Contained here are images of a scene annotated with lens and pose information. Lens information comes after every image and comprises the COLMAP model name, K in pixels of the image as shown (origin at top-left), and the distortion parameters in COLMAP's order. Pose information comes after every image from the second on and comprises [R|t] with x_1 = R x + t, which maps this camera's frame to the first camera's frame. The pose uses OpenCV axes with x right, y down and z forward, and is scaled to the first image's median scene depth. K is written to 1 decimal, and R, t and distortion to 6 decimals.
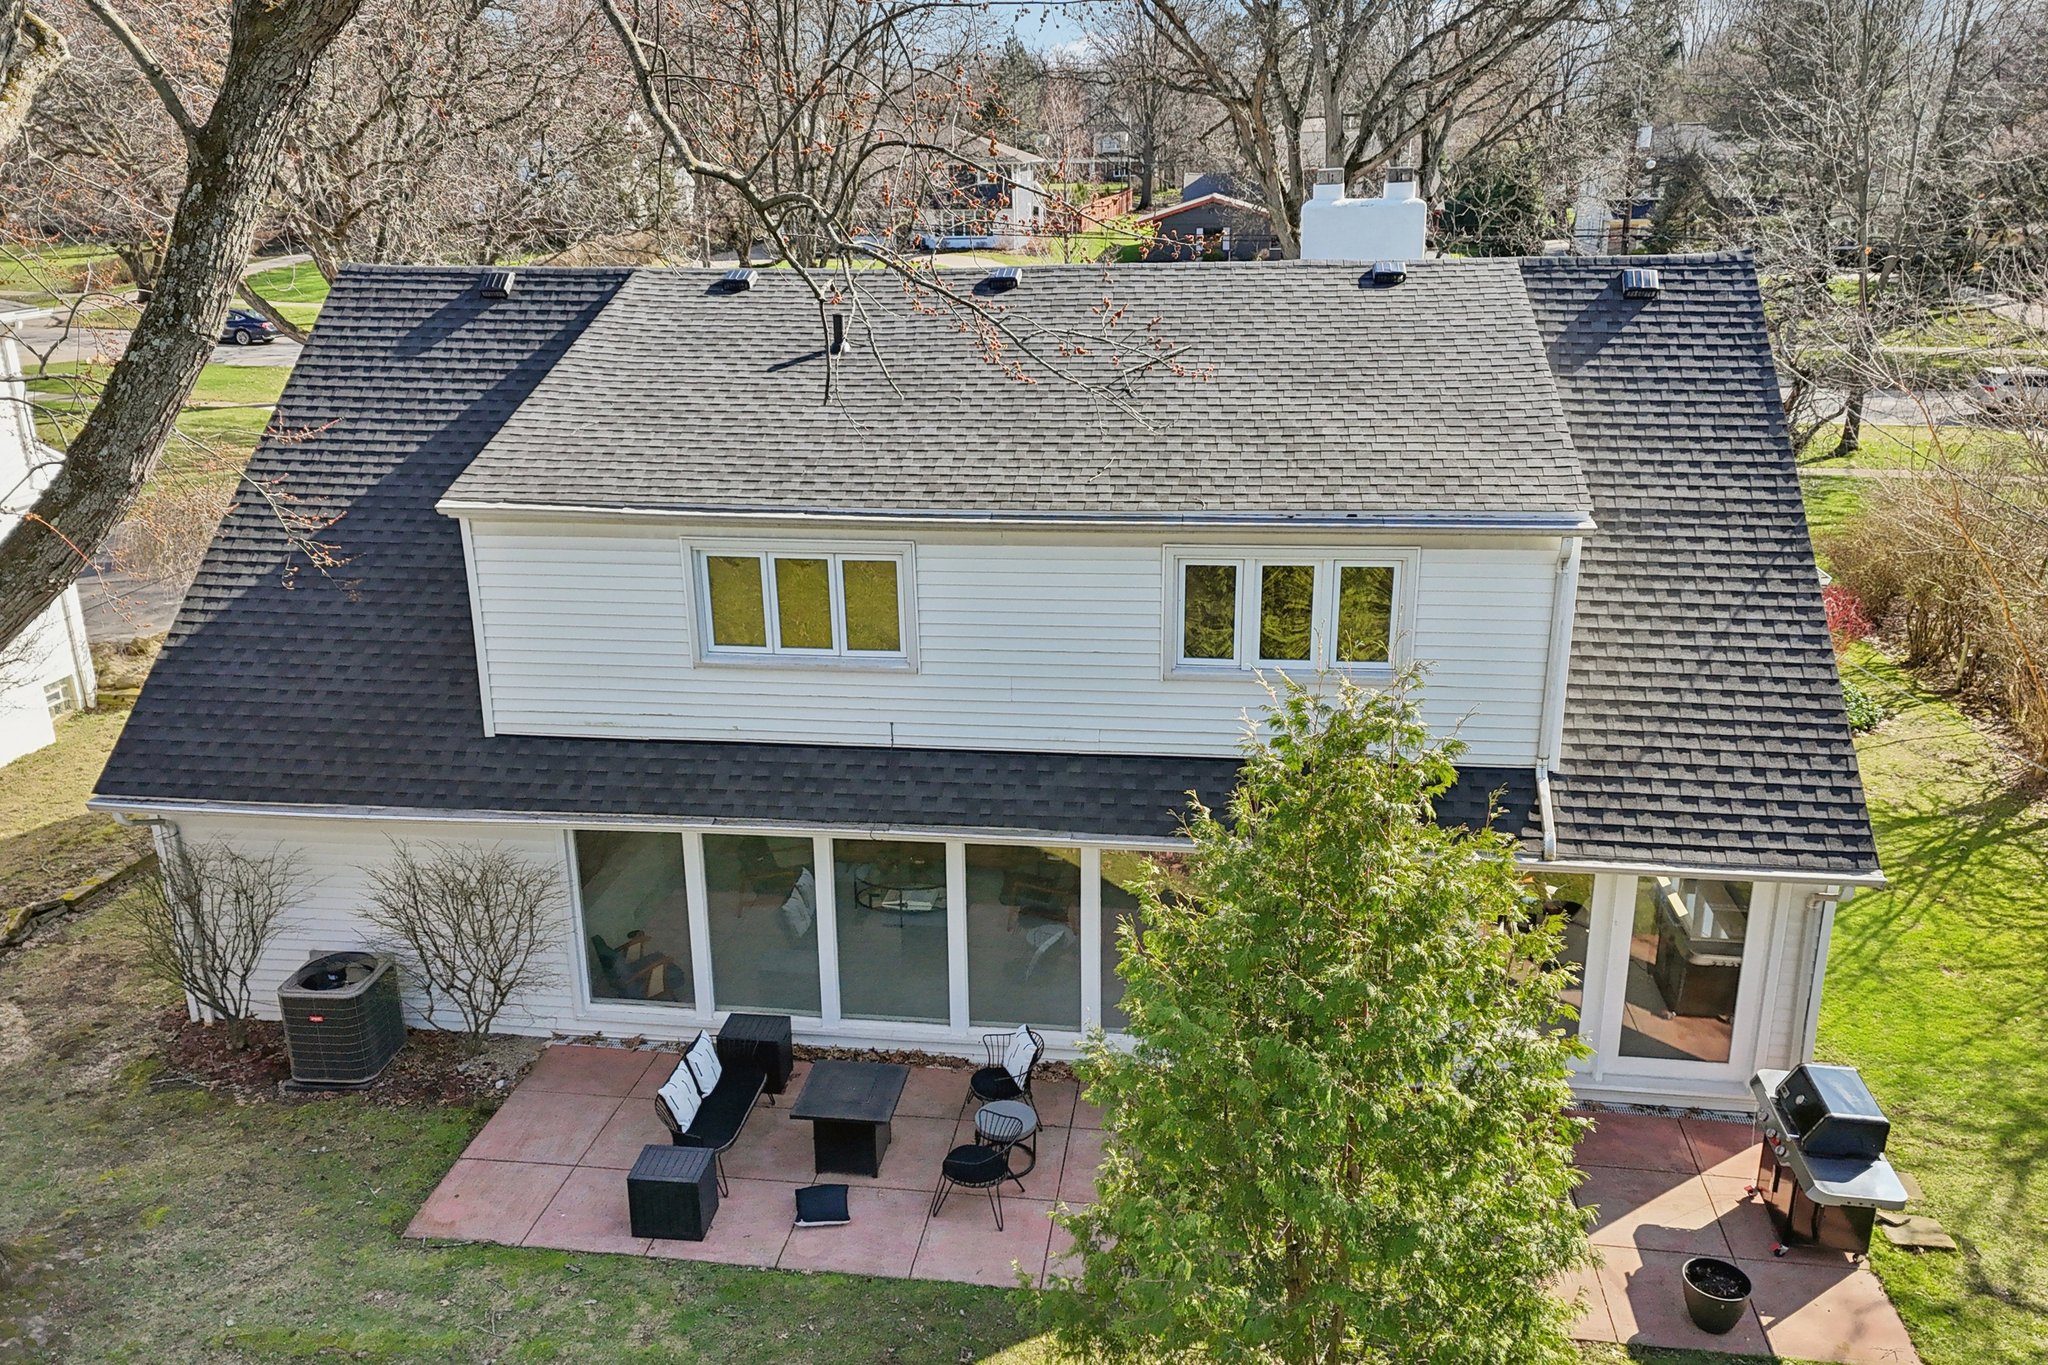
lens RADIAL K [[1511.5, 0, 1024.0], [0, 1511.5, 682.5], [0, 0, 1]] dist [0.035360, -0.003890]
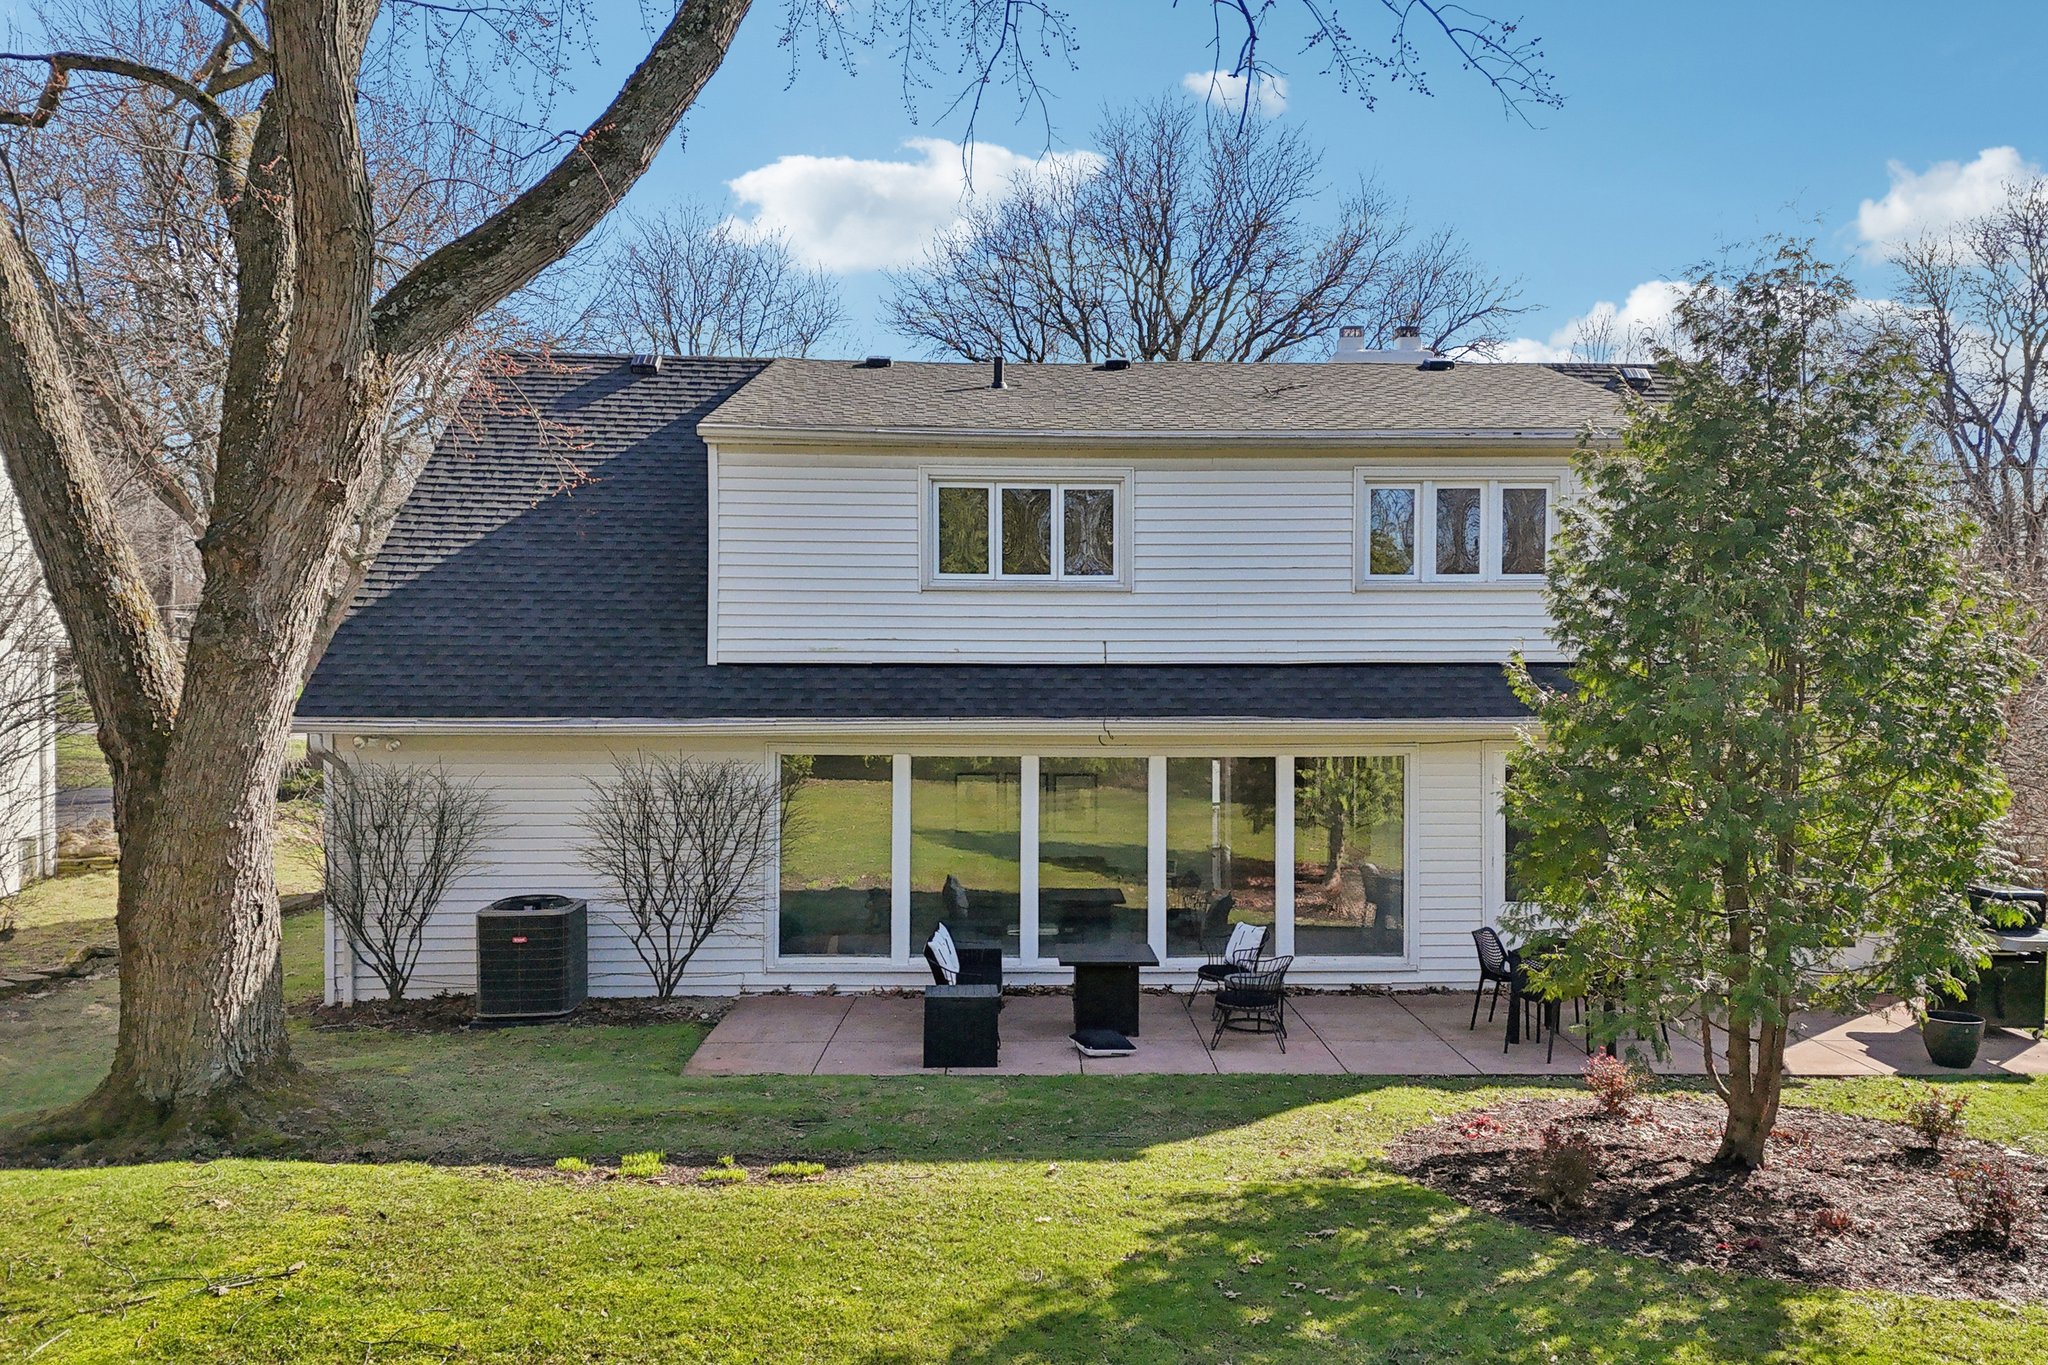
lens RADIAL K [[1480.8, 0, 1024.0], [0, 1480.8, 682.5], [0, 0, 1]] dist [0.220037, -0.280044]
pose [[0.989368, 0.009778, 0.145106, -0.299629], [0.034772, 0.952899, -0.301288, 0.374668], [-0.141218, 0.303131, 0.942427, 0.012078]]
